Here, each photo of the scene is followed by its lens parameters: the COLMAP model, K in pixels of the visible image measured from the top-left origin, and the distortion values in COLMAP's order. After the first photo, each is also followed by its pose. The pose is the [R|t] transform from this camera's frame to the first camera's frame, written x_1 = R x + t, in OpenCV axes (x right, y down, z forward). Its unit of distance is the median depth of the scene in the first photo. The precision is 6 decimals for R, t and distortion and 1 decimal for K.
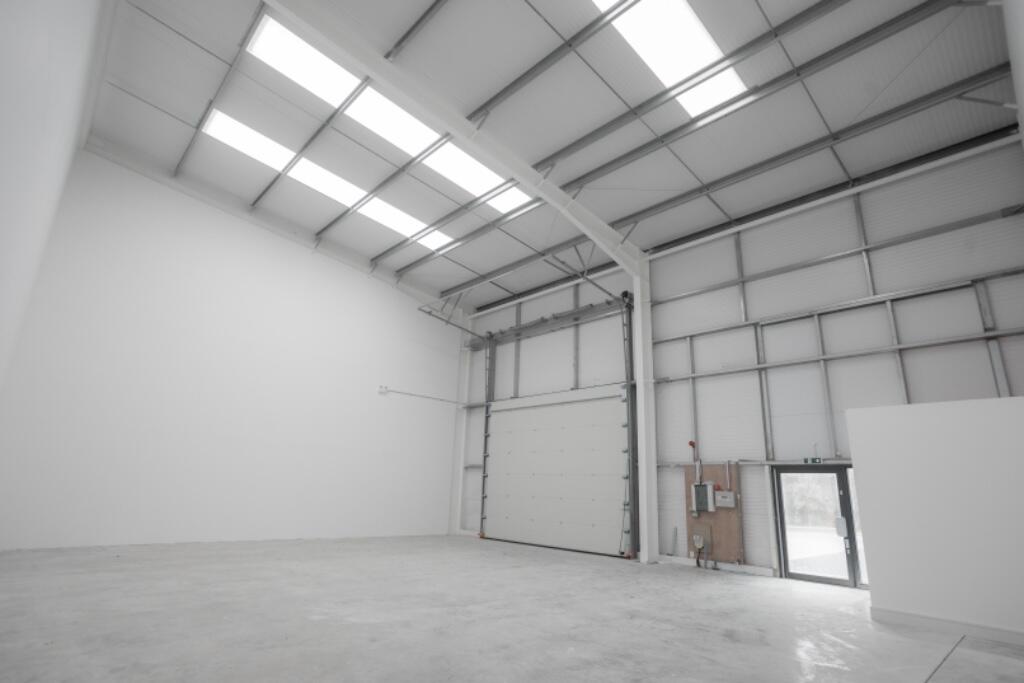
lens RADIAL K [[496.0, 0, 512.0], [0, 496.0, 358.5], [0, 0, 1]] dist [-0.003538, 0.000042]
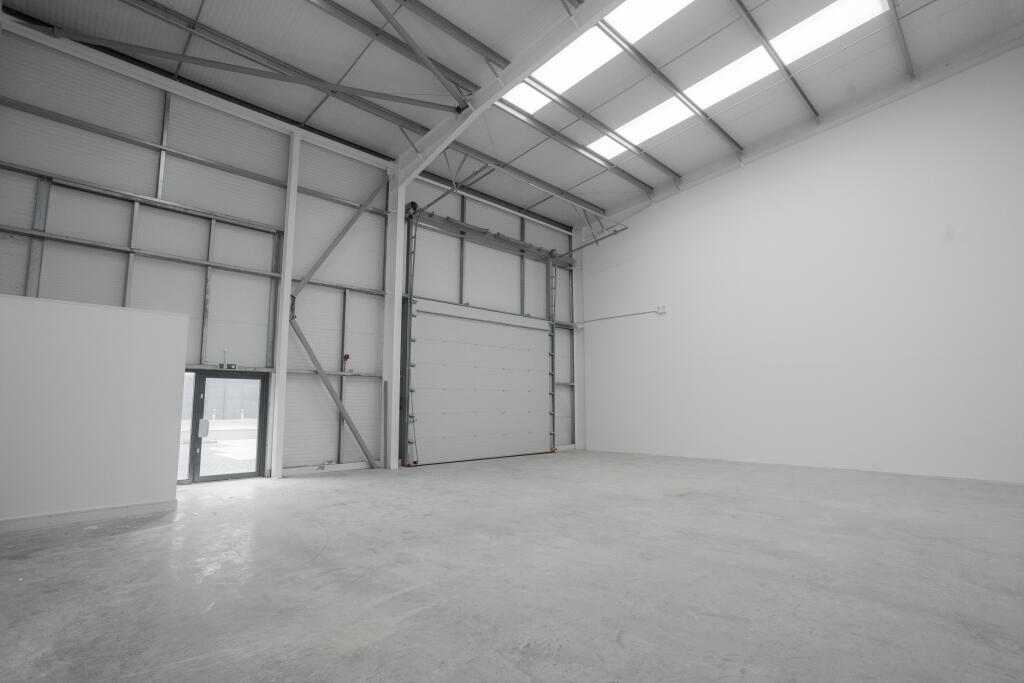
lens RADIAL K [[496.0, 0, 512.0], [0, 496.0, 358.5], [0, 0, 1]] dist [-0.003538, 0.000042]
pose [[0.023526, 0.059604, 0.997945, -0.573928], [-0.260440, 0.964119, -0.051444, 0.127227], [-0.965203, -0.258694, 0.038206, 0.564080]]
